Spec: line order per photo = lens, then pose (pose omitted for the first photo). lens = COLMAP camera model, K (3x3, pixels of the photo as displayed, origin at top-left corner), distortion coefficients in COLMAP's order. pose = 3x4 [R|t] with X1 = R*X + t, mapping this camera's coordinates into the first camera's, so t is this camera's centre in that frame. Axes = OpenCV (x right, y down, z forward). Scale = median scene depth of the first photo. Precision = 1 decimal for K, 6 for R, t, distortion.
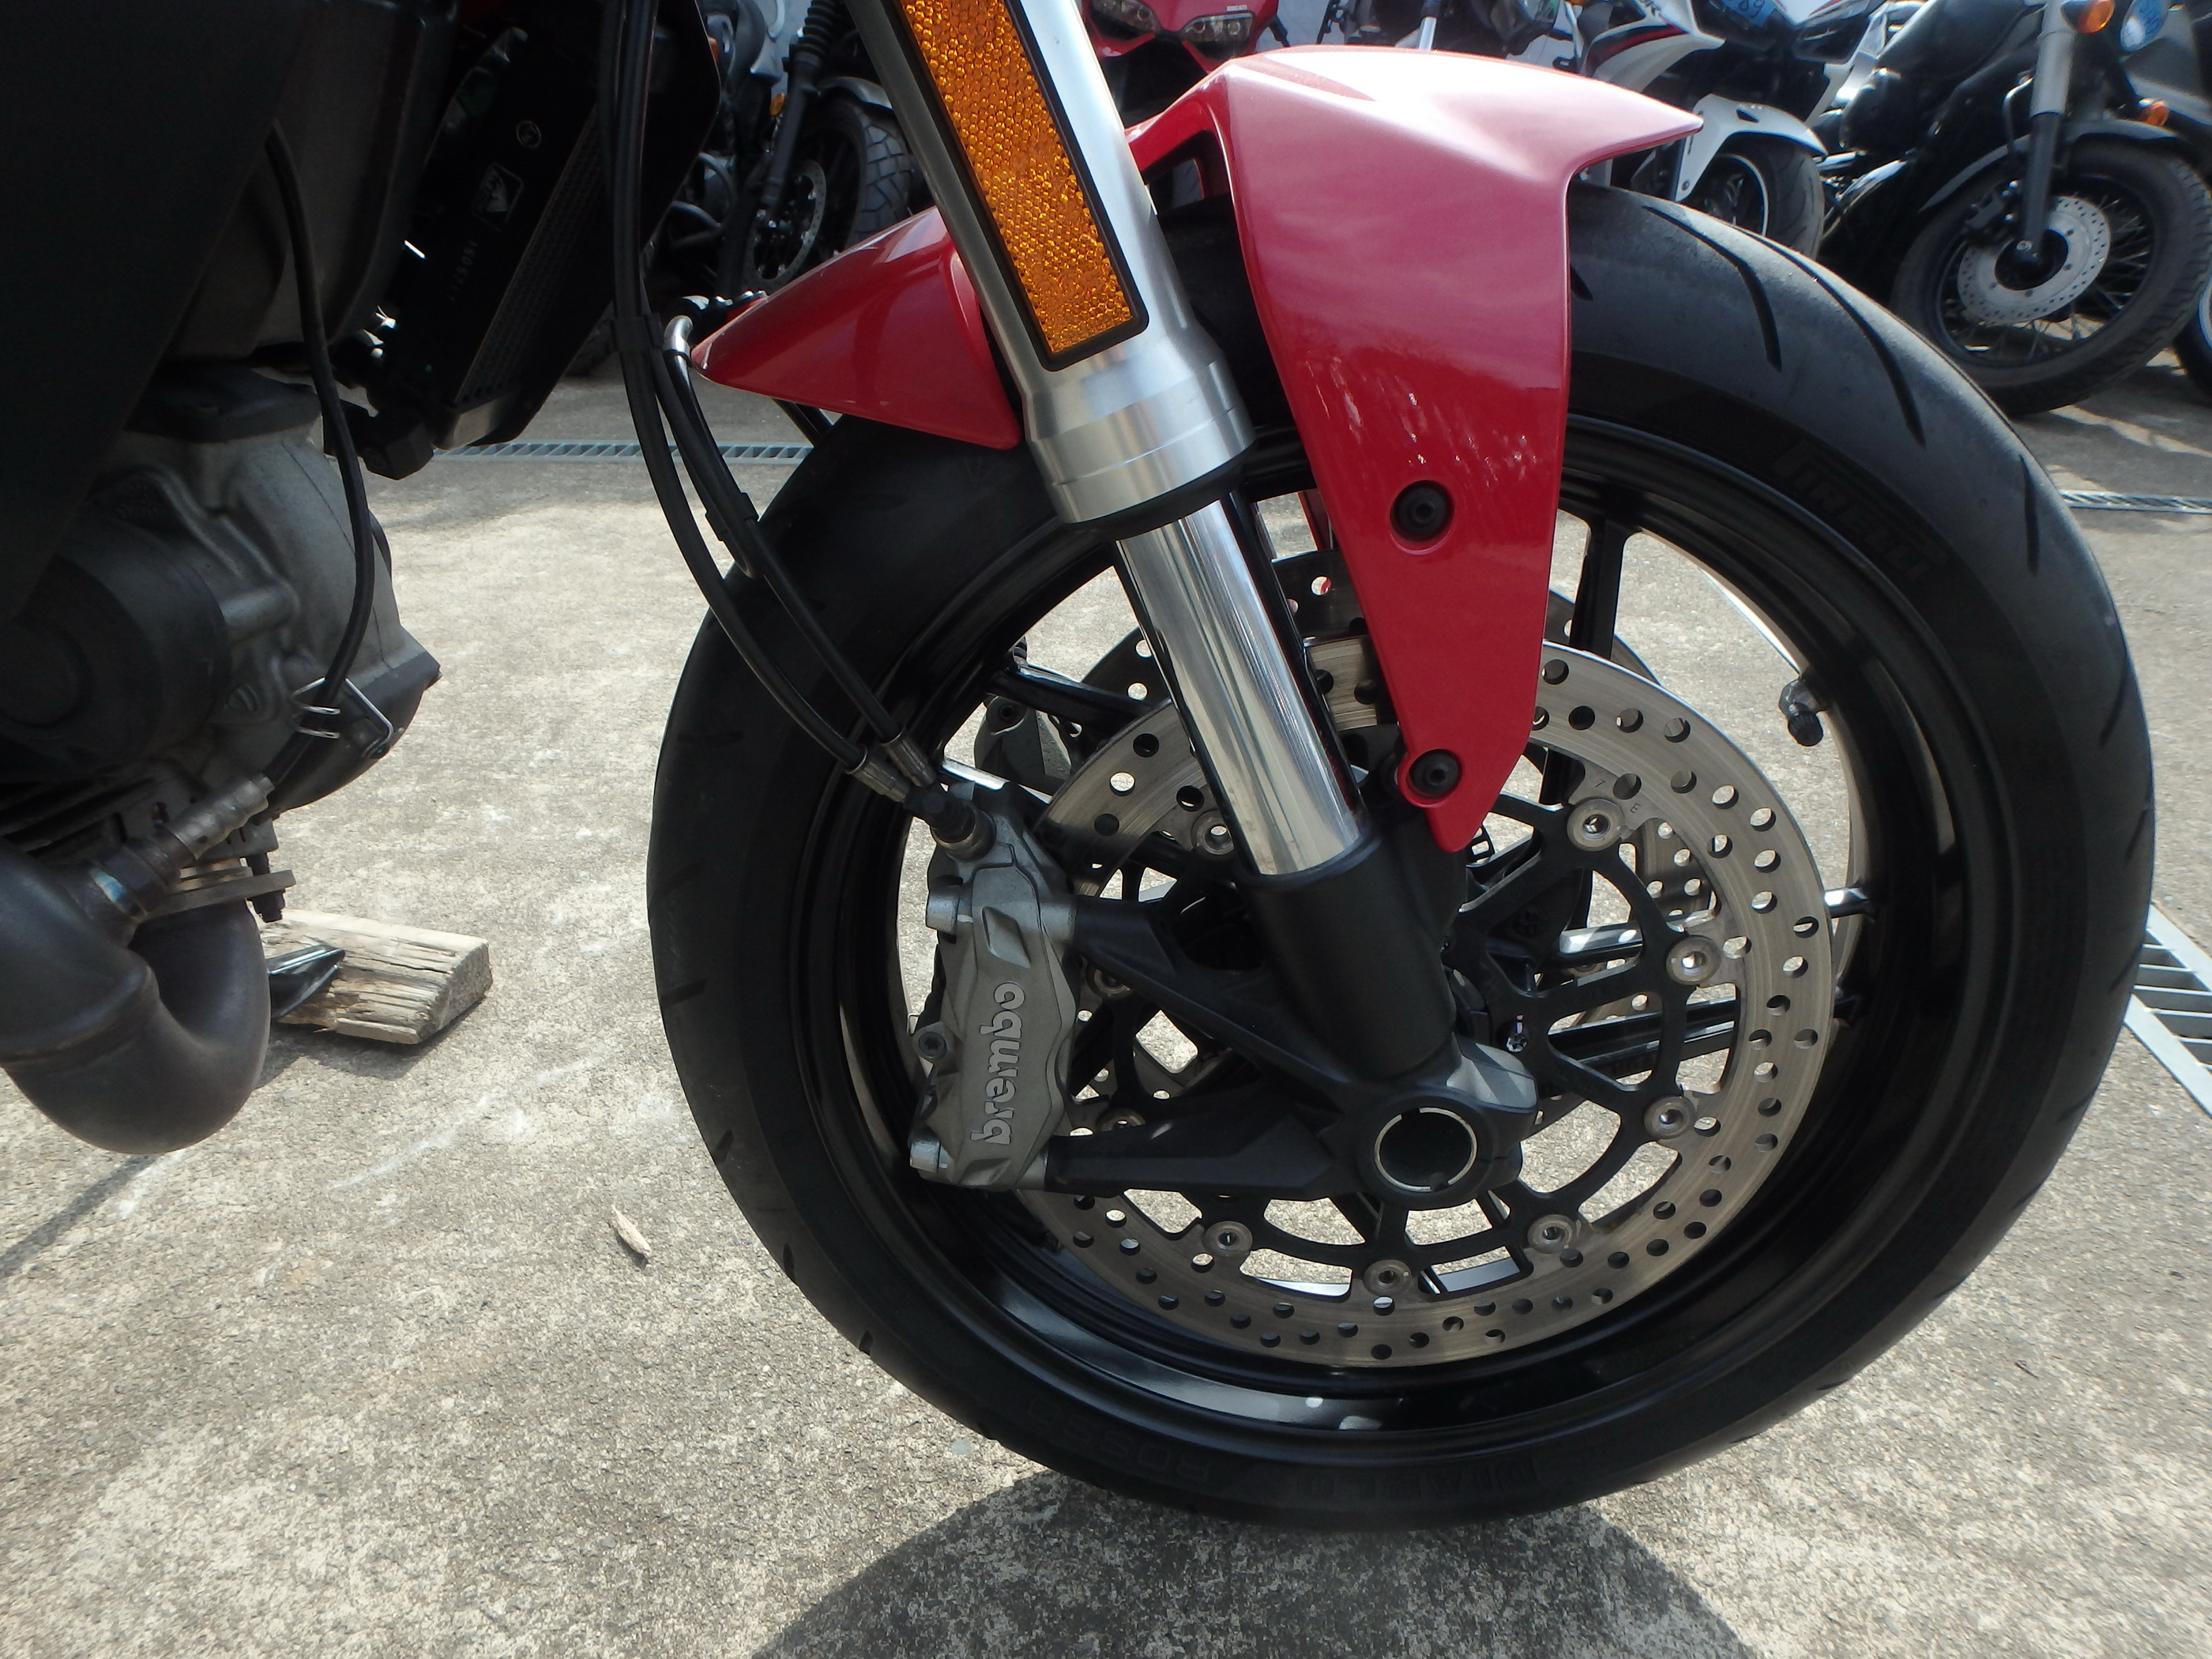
lens RADIAL K [[1376.0, 0, 1112.8], [0, 1376.0, 822.4], [0, 0, 1]] dist [-0.023711, 0.003729]
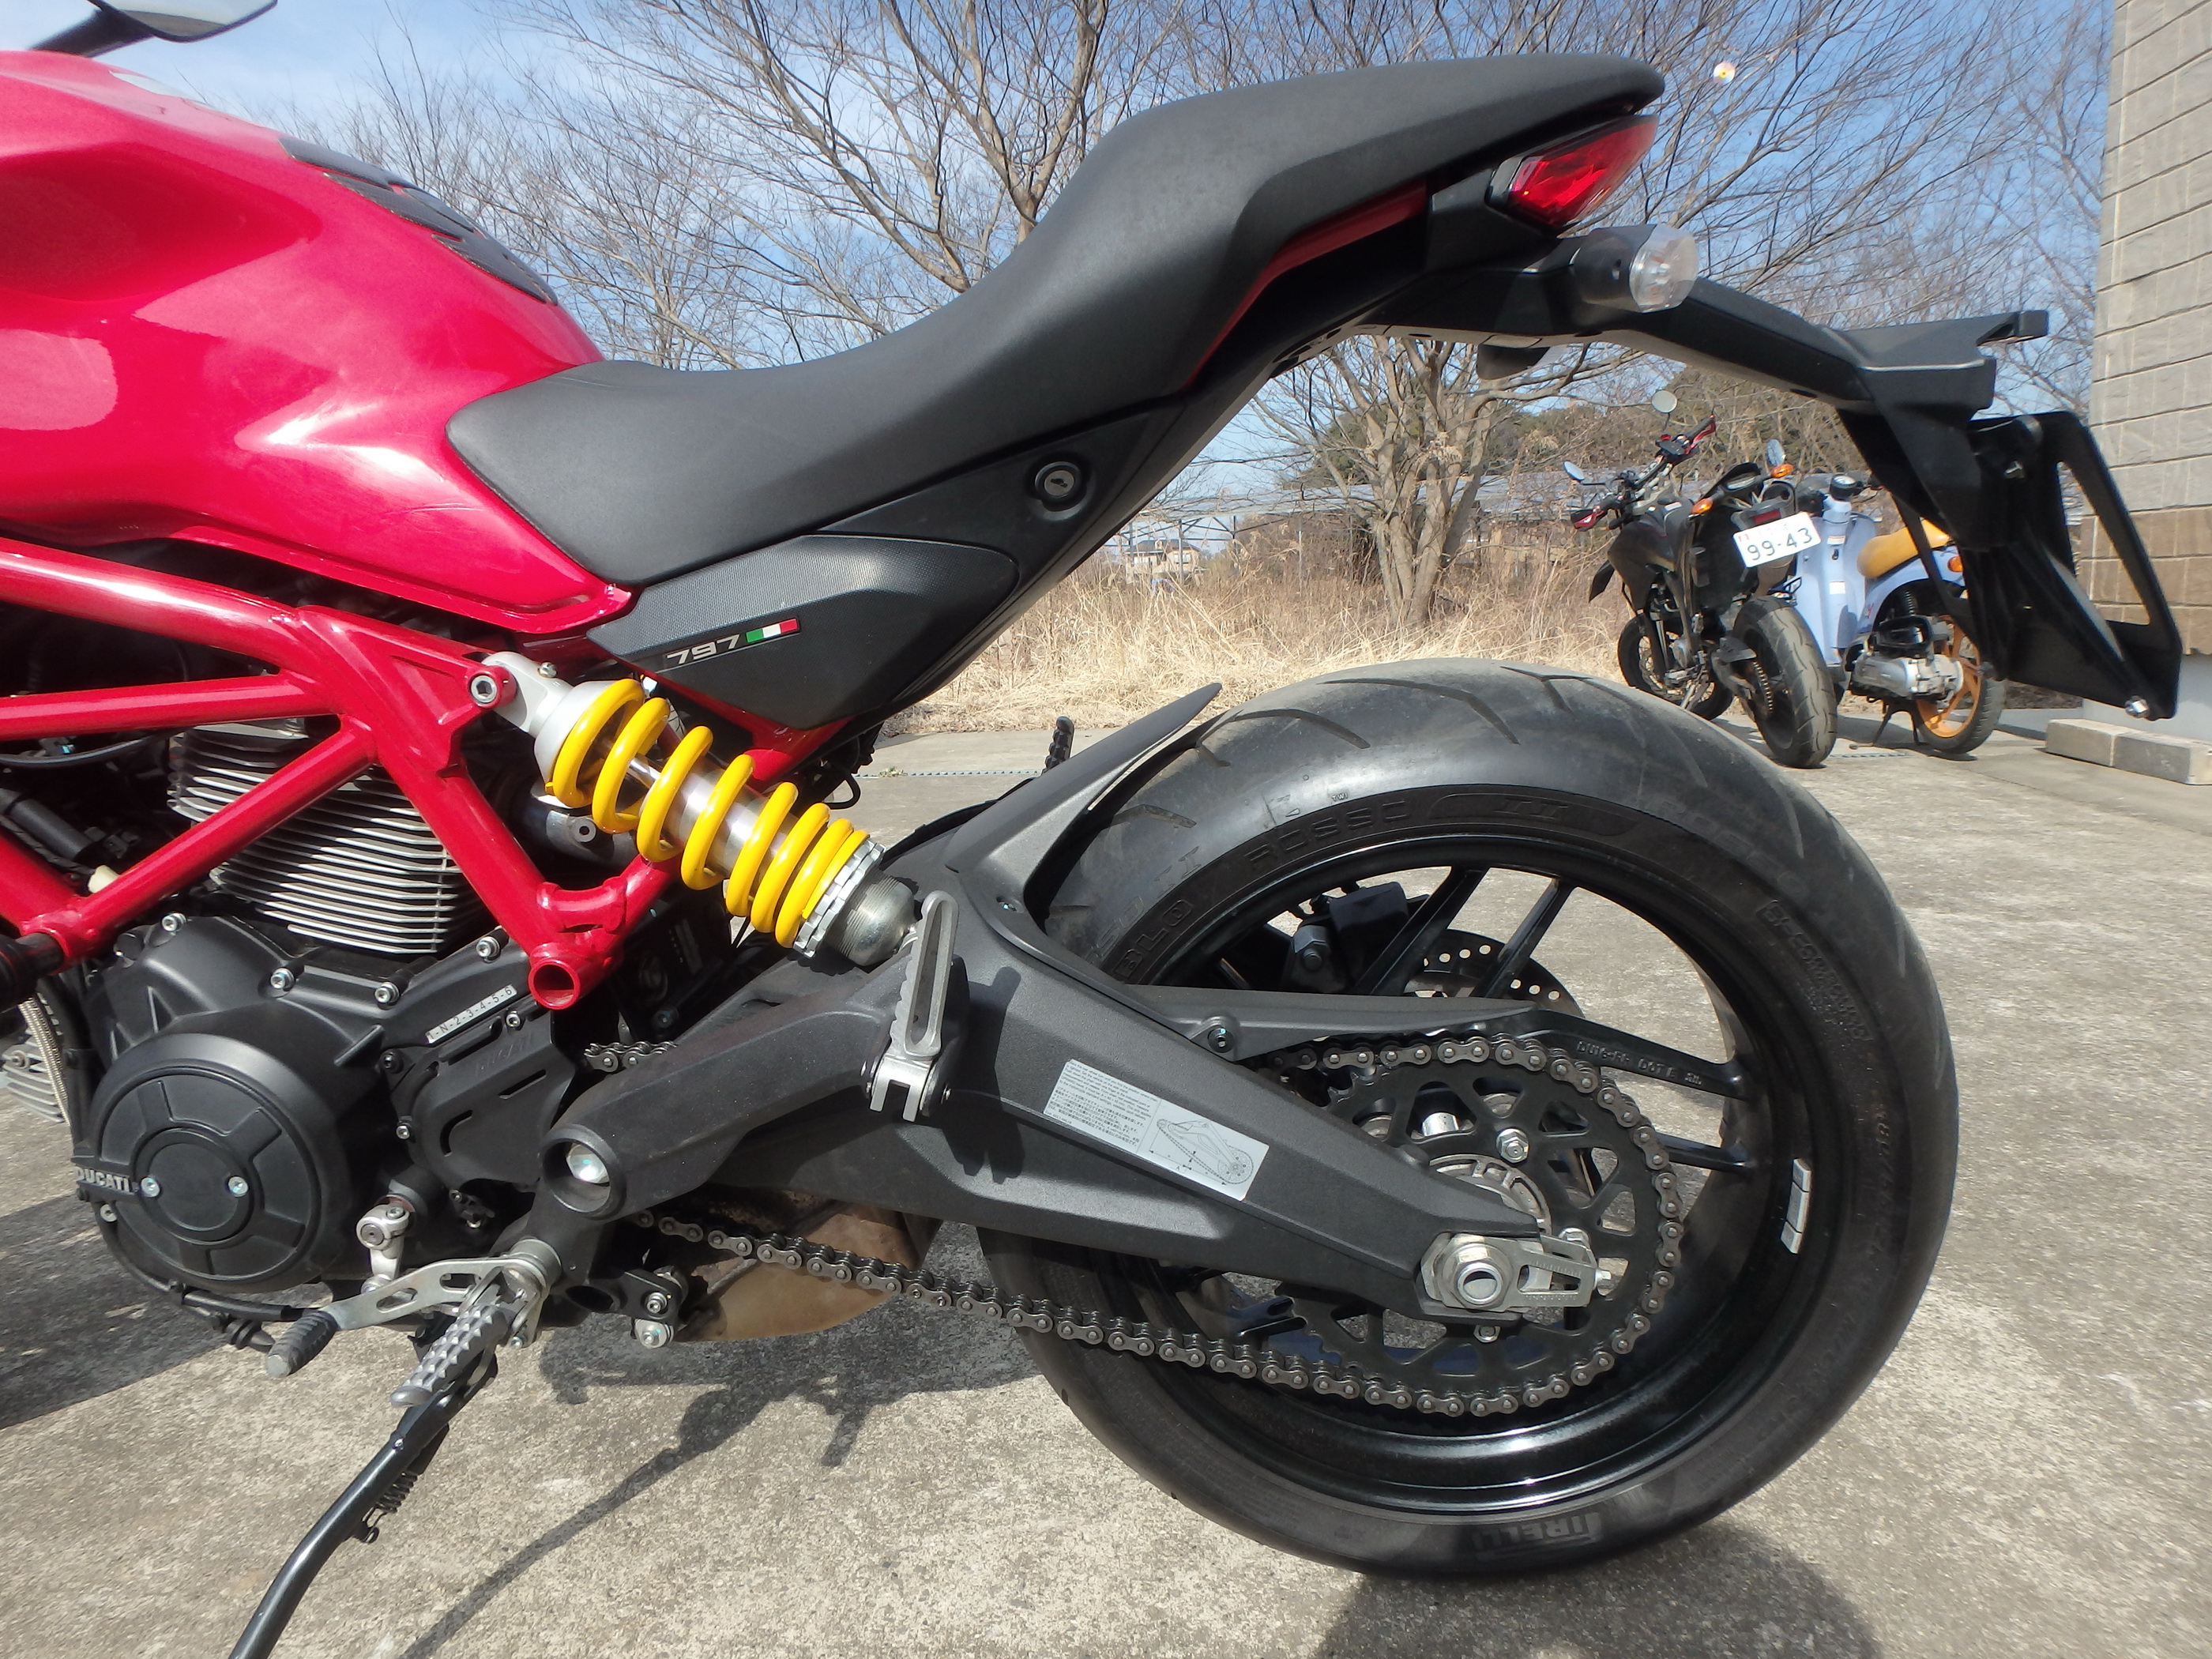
lens RADIAL K [[1353.3, 0, 1109.1], [0, 1353.3, 831.4], [0, 0, 1]] dist [-0.033245, 0.003468]
pose [[-0.997670, 0.028425, 0.062022, -1.739987], [0.061042, 0.777928, 0.625381, -1.058624], [-0.030473, 0.627710, -0.777851, 1.757612]]
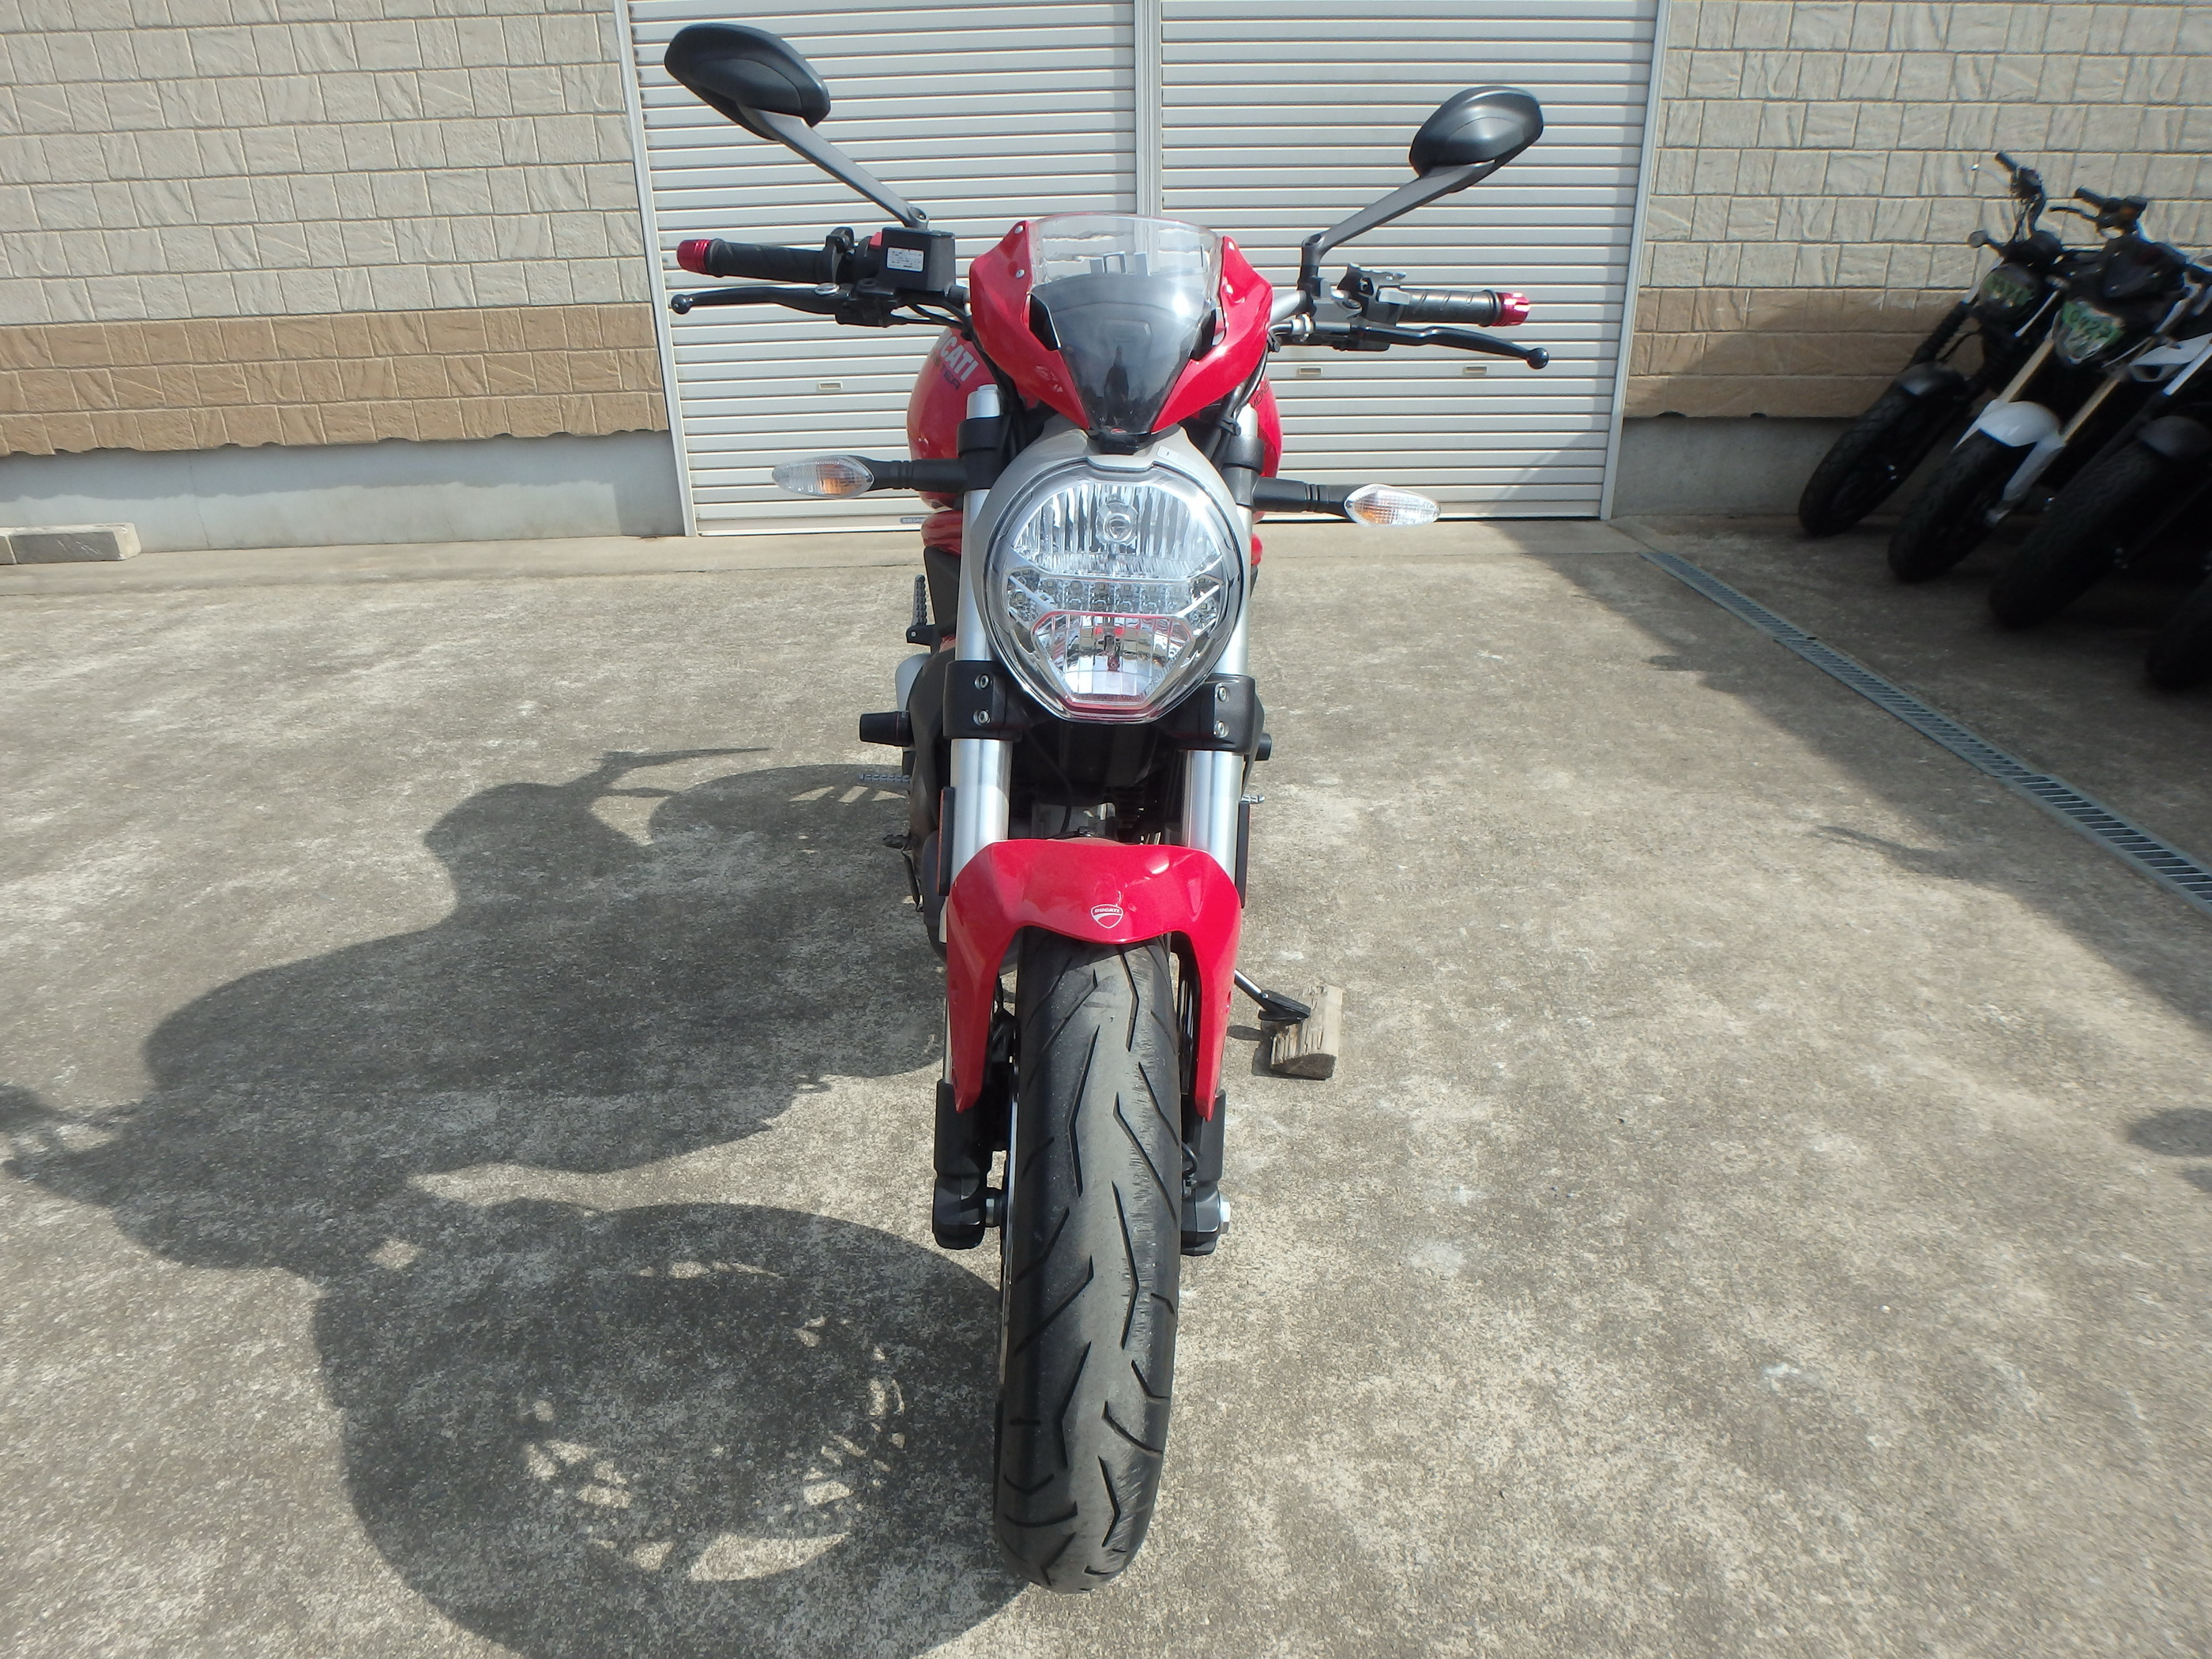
lens RADIAL K [[1381.8, 0, 1103.1], [0, 1381.8, 781.7], [0, 0, 1]] dist [-0.026576, 0.001658]
pose [[0.091435, 0.391985, -0.915417, 1.616452], [-0.474616, 0.825294, 0.305988, -0.967774], [0.875431, 0.406494, 0.261503, 0.163390]]
